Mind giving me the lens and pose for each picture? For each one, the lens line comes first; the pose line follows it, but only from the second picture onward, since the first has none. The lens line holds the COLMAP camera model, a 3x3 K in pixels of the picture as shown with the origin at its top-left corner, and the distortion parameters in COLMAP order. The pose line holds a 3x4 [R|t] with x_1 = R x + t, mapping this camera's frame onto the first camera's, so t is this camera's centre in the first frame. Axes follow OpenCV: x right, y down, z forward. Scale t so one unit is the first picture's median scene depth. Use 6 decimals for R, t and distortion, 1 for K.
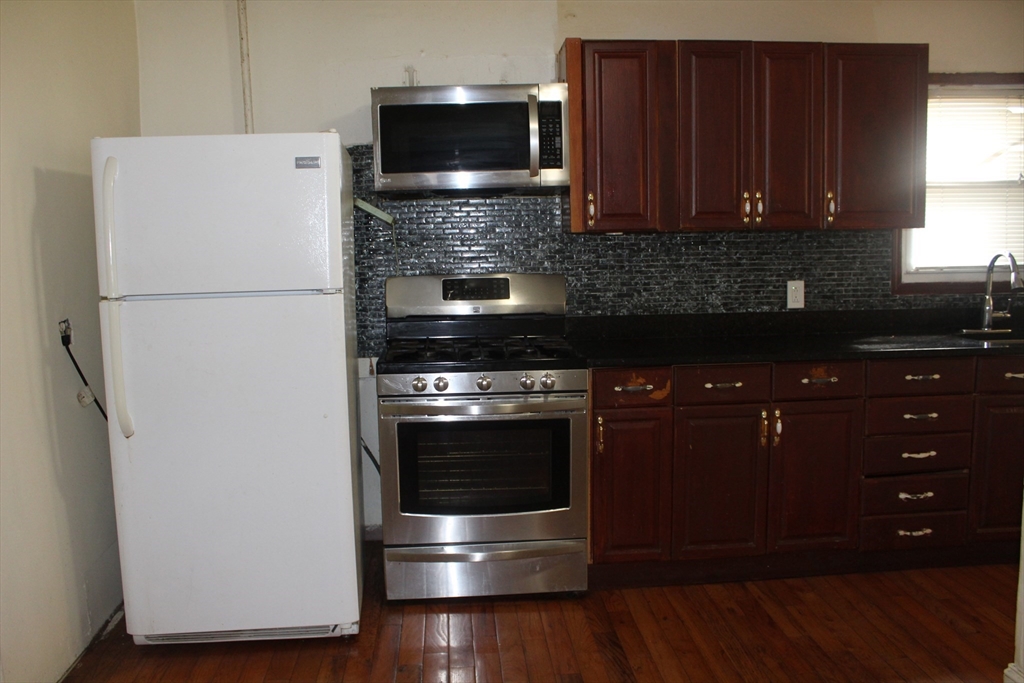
lens RADIAL K [[854.8, 0, 512.0], [0, 854.8, 341.5], [0, 0, 1]] dist [-0.175306, 0.155788]
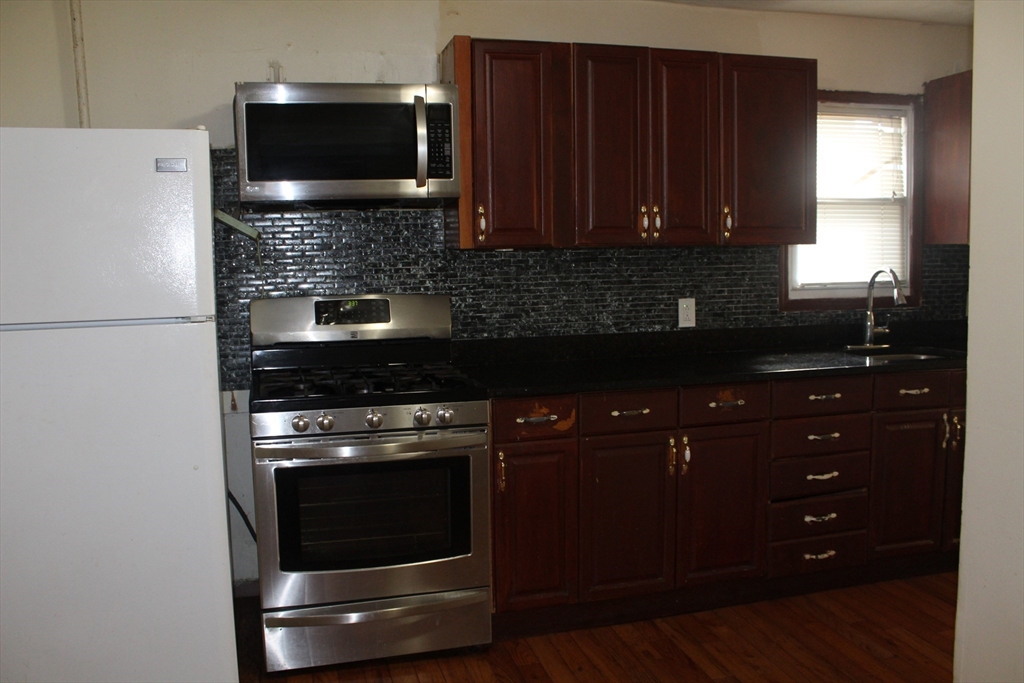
lens RADIAL K [[854.8, 0, 512.0], [0, 854.8, 341.5], [0, 0, 1]] dist [-0.175306, 0.155788]
pose [[0.979723, -0.016704, 0.199661, -0.060505], [0.020013, 0.999694, -0.014568, -0.014699], [-0.199357, 0.018268, 0.979757, 0.099612]]
